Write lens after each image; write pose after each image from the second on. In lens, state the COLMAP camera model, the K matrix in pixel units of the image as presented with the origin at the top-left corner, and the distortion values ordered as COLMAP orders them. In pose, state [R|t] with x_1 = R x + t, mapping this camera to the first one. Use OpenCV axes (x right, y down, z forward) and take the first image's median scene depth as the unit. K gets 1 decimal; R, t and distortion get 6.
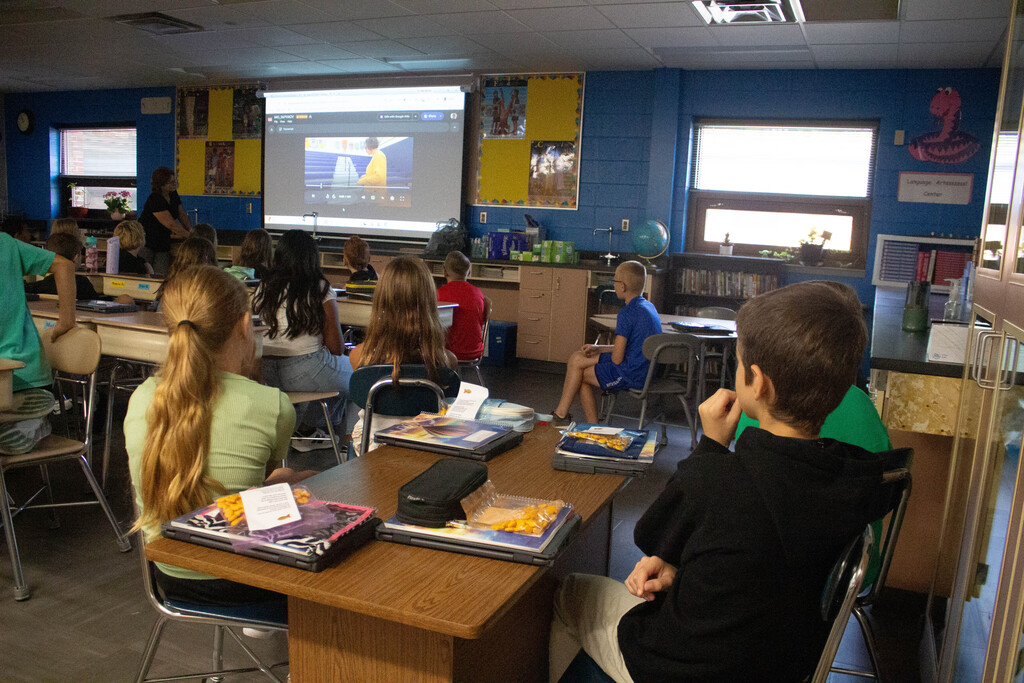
lens RADIAL K [[838.8, 0, 514.8], [0, 838.8, 352.3], [0, 0, 1]] dist [-0.136103, 0.085204]
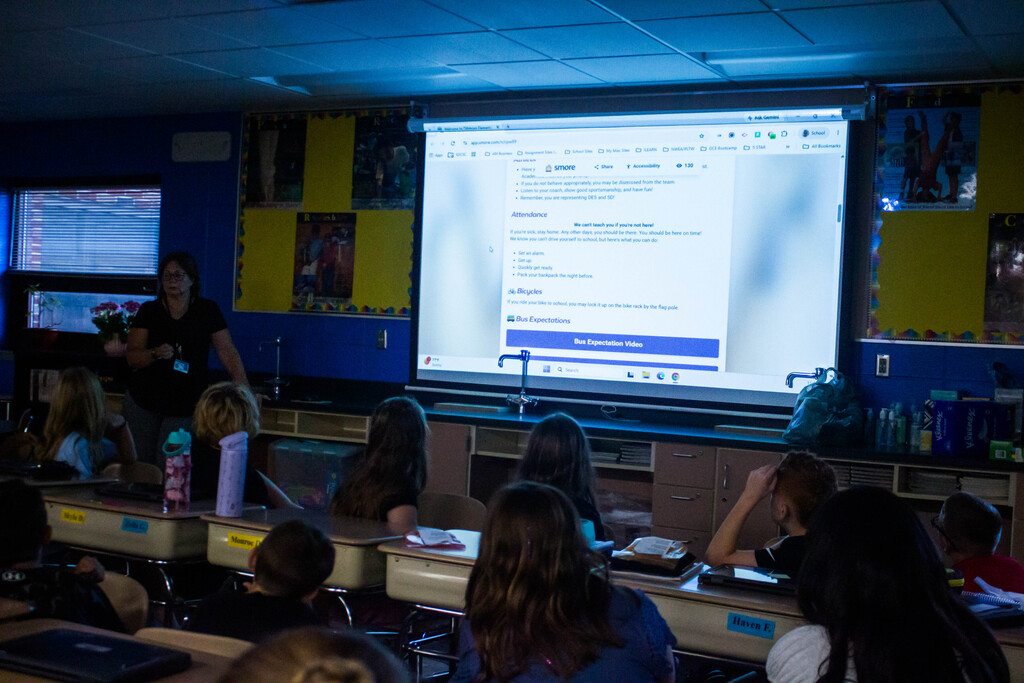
lens RADIAL K [[1310.5, 0, 507.9], [0, 1310.5, 347.1], [0, 0, 1]] dist [-0.061201, 0.000000]
pose [[0.996656, -0.005075, -0.081559, -0.188977], [-0.006136, 0.990603, -0.136631, -0.060560], [0.081486, 0.136674, 0.987259, 0.197632]]
